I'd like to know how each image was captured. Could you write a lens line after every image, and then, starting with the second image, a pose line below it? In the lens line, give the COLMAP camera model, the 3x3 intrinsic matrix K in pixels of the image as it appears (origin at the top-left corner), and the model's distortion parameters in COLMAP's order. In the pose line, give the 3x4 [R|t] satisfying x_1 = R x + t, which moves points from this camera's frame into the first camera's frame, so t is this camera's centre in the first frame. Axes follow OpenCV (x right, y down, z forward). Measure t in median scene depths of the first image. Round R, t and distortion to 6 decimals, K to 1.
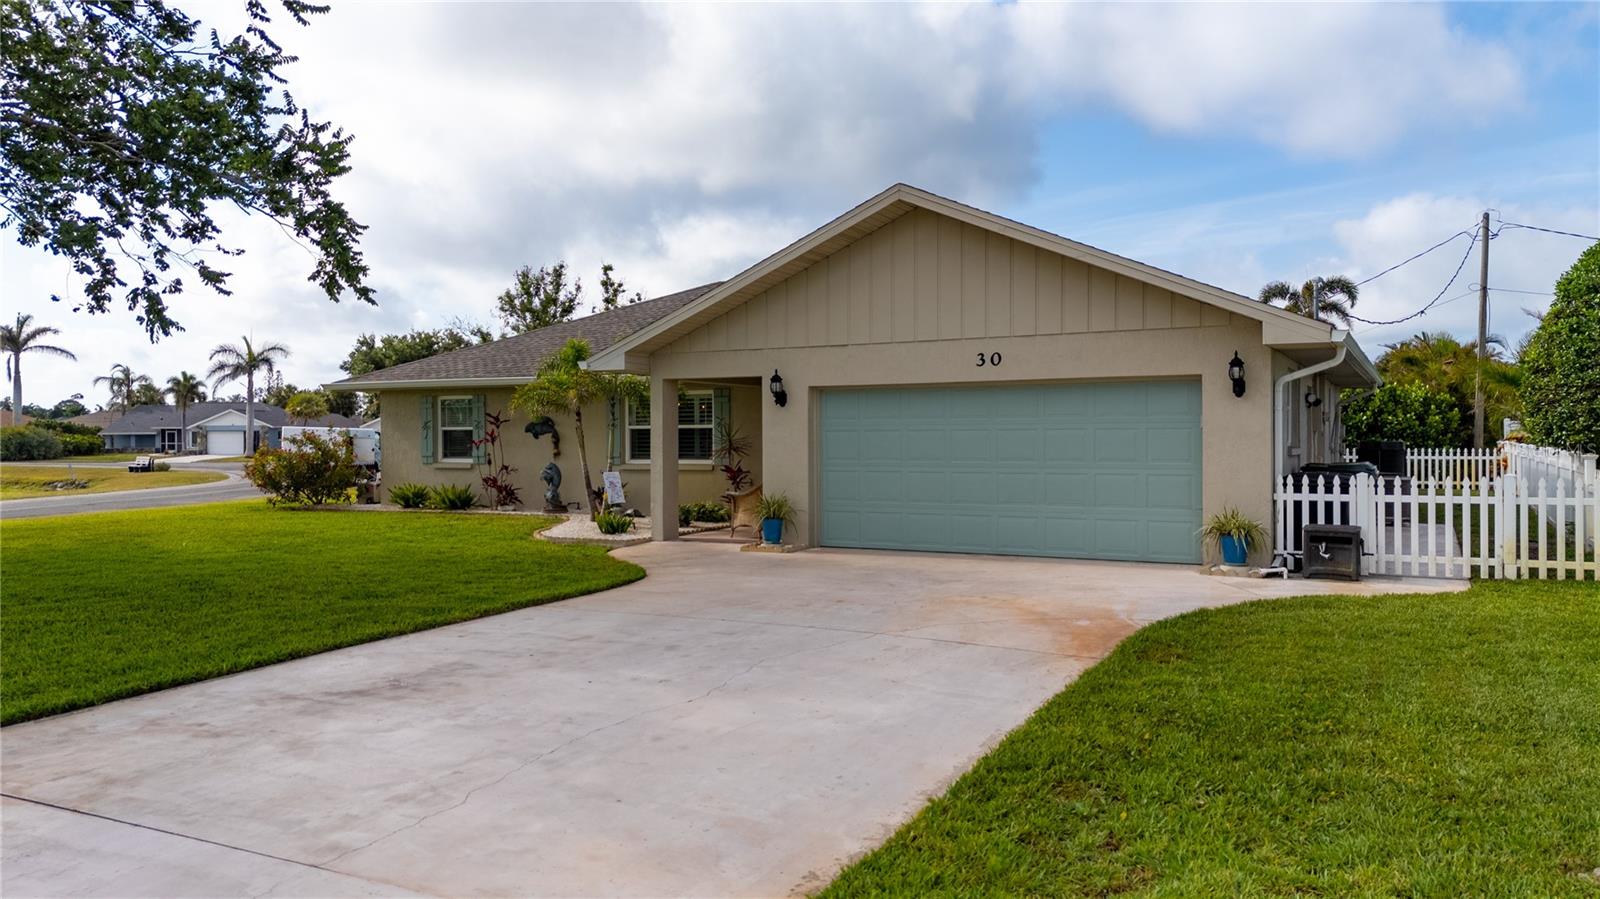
lens RADIAL K [[1173.0, 0, 791.1], [0, 1173.0, 444.3], [0, 0, 1]] dist [0.051501, -0.036791]
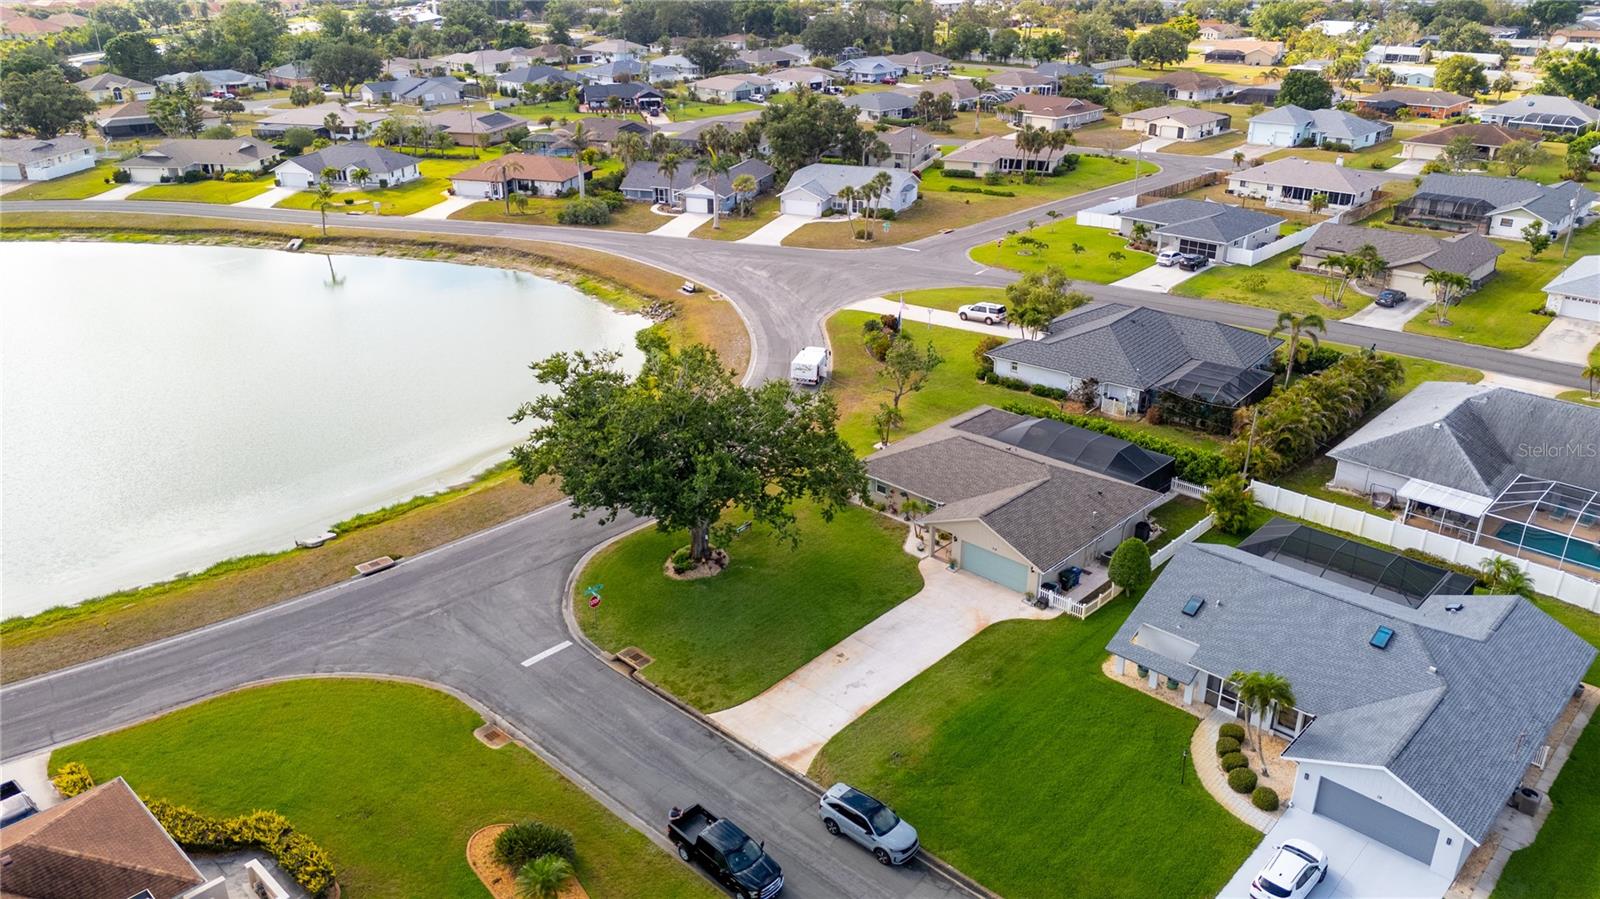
lens RADIAL K [[1173.0, 0, 794.0], [0, 1173.0, 453.5], [0, 0, 1]] dist [0.051501, -0.036791]
pose [[0.961361, 0.106122, -0.254015, 0.544114], [0.005834, 0.914652, 0.404199, -2.338660], [0.275230, -0.390063, 0.878692, -3.298445]]
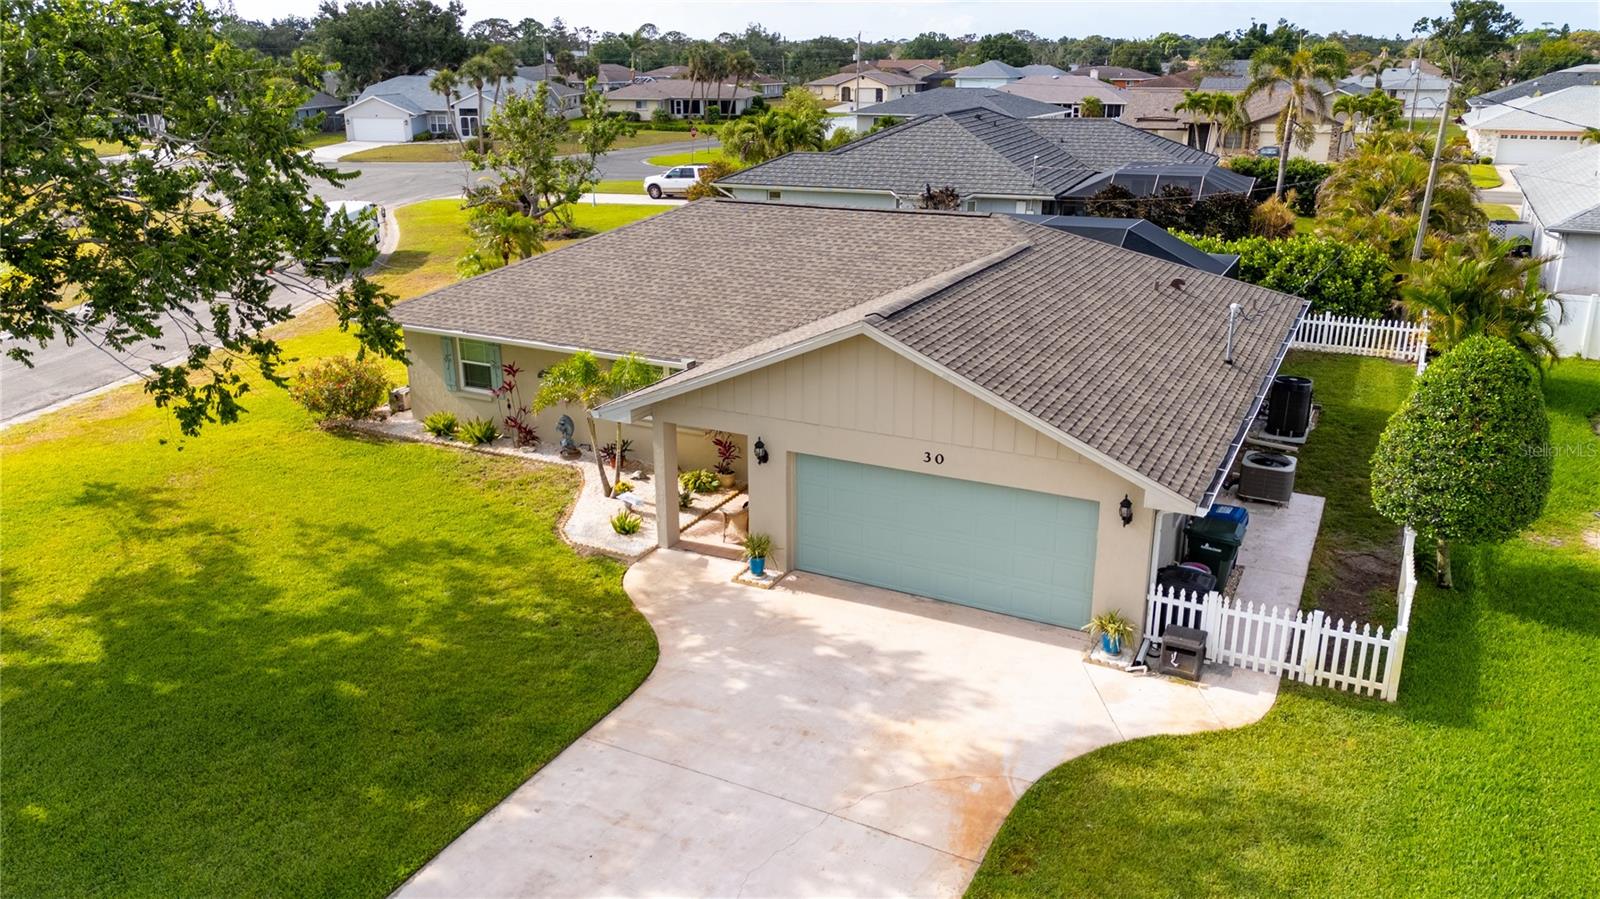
lens RADIAL K [[1173.0, 0, 800.5], [0, 1173.0, 453.8], [0, 0, 1]] dist [0.051501, -0.036791]
pose [[0.999896, -0.008878, 0.011389, 0.015793], [0.004698, 0.945769, 0.324806, -0.439100], [-0.013656, -0.324718, 0.945712, -0.130125]]
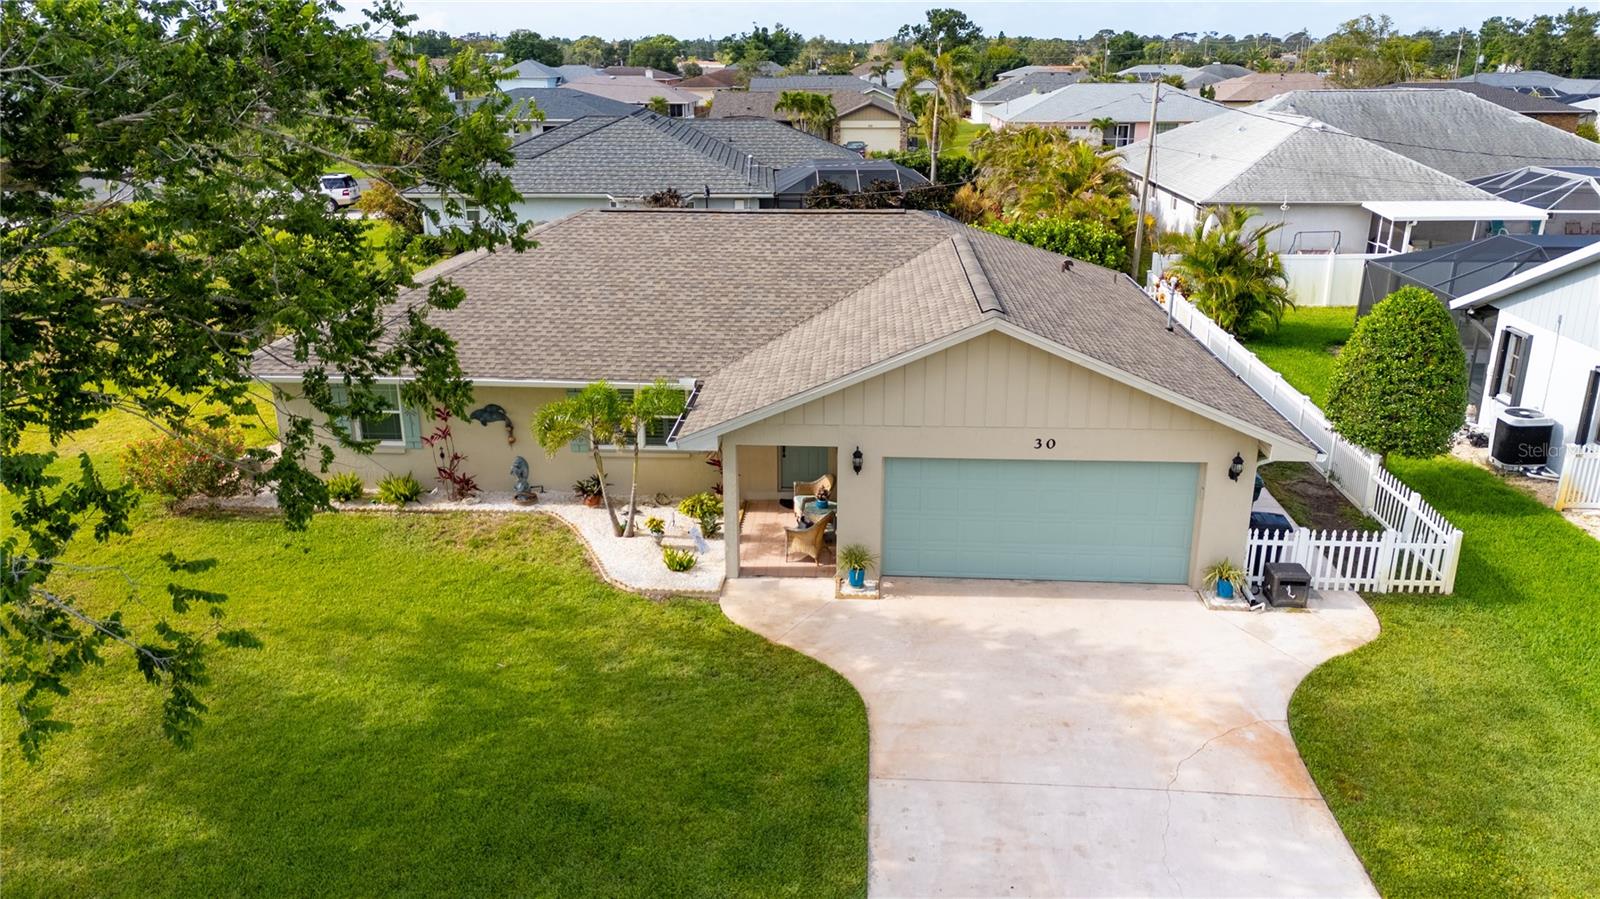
lens RADIAL K [[1173.0, 0, 805.4], [0, 1173.0, 456.0], [0, 0, 1]] dist [0.051501, -0.036791]
pose [[0.909936, -0.138270, 0.391022, -0.521659], [0.002591, 0.944669, 0.328016, -0.442125], [-0.414741, -0.297460, 0.859946, 0.020162]]
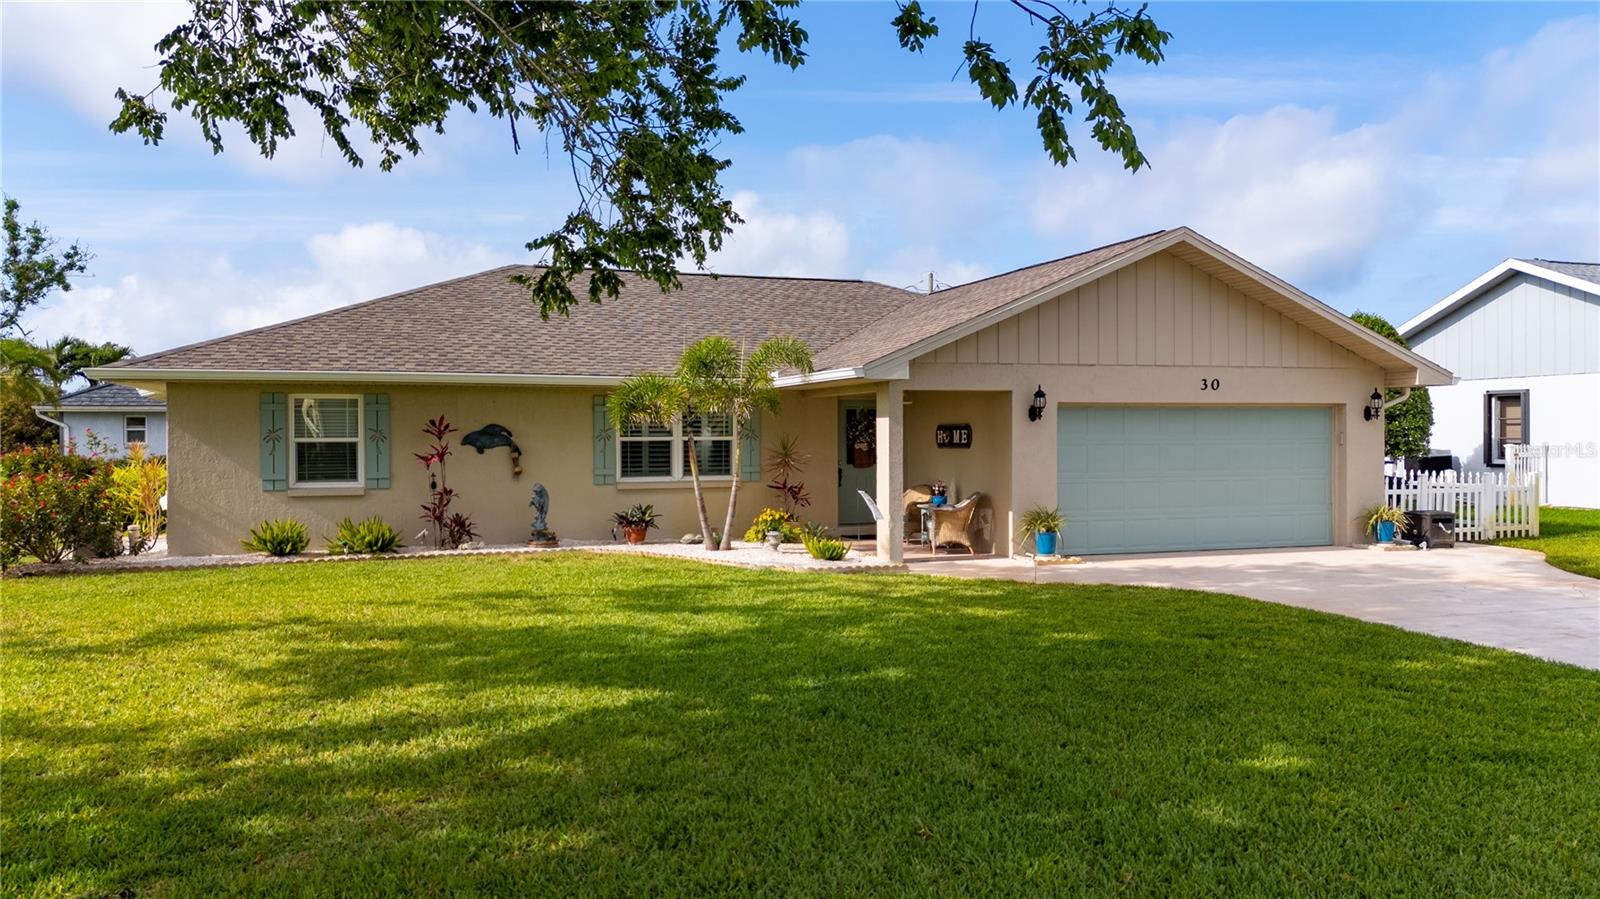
lens RADIAL K [[1173.0, 0, 793.1], [0, 1173.0, 452.1], [0, 0, 1]] dist [0.051501, -0.036791]
pose [[0.676417, -0.004861, 0.736503, -0.921706], [0.005184, 0.999985, 0.001839, -0.008352], [-0.736501, 0.002574, 0.676432, 0.474248]]
